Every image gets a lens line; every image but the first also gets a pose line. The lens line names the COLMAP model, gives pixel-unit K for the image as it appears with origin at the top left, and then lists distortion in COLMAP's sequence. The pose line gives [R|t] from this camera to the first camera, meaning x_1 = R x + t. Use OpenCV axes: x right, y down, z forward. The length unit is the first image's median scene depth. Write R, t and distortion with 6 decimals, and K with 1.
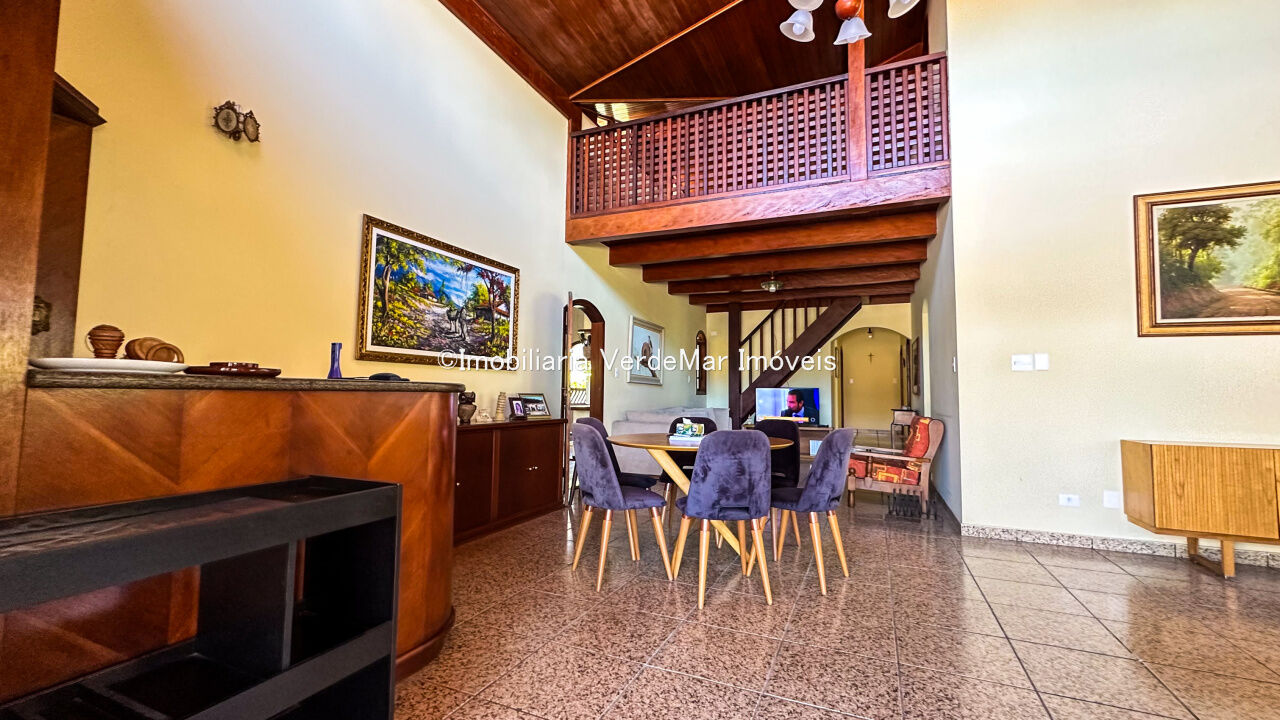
lens RADIAL K [[522.9, 0, 640.0], [0, 522.9, 360.0], [0, 0, 1]] dist [-0.005240, 0.000685]
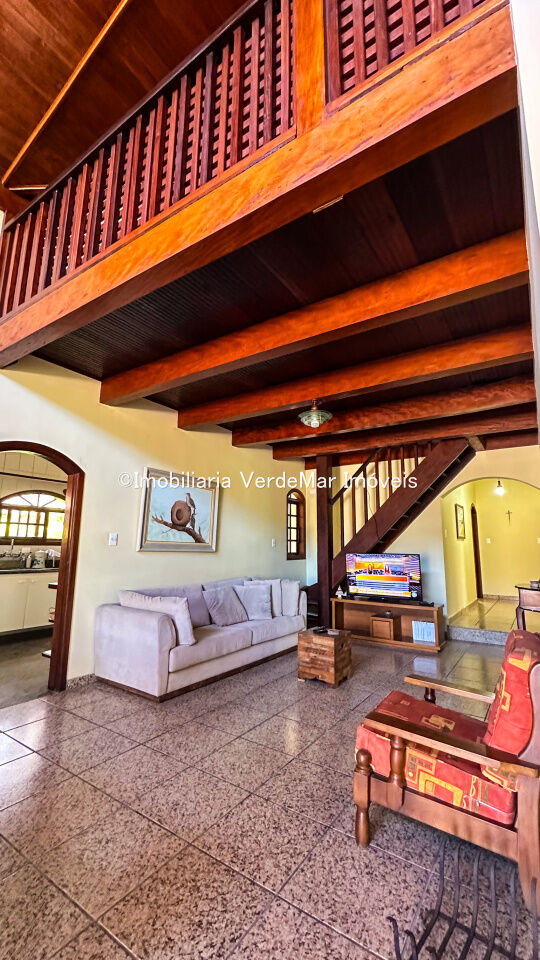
lens RADIAL K [[392.2, 0, 270.0], [0, 392.2, 480.0], [0, 0, 1]] dist [-0.005240, 0.000685]
pose [[0.982025, -0.032325, -0.185962, 0.468372], [0.013298, 0.994627, -0.102667, -0.000549], [0.188281, 0.098349, 0.977178, 0.728805]]
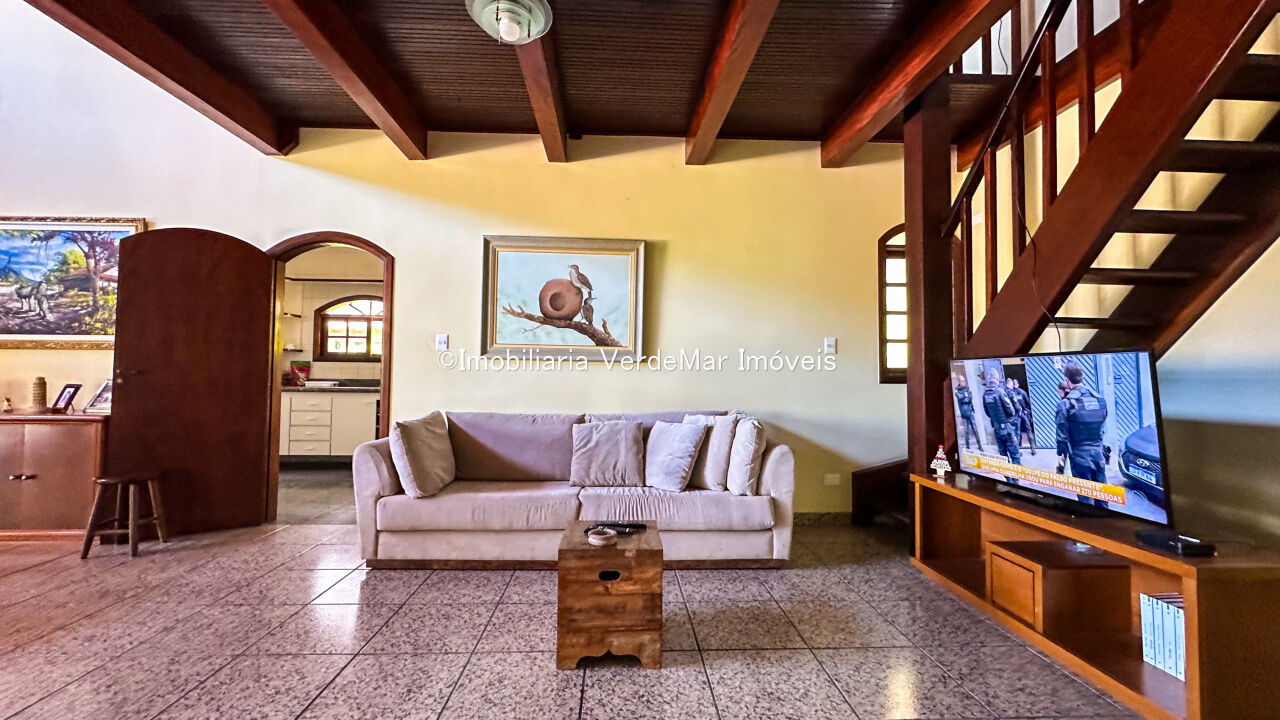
lens RADIAL K [[522.9, 0, 640.0], [0, 522.9, 360.0], [0, 0, 1]] dist [-0.005240, 0.000685]
pose [[0.444852, -0.039914, -0.894714, 0.871945], [0.057814, 0.998203, -0.015785, 0.101369], [0.893736, -0.044705, 0.446360, 1.472469]]
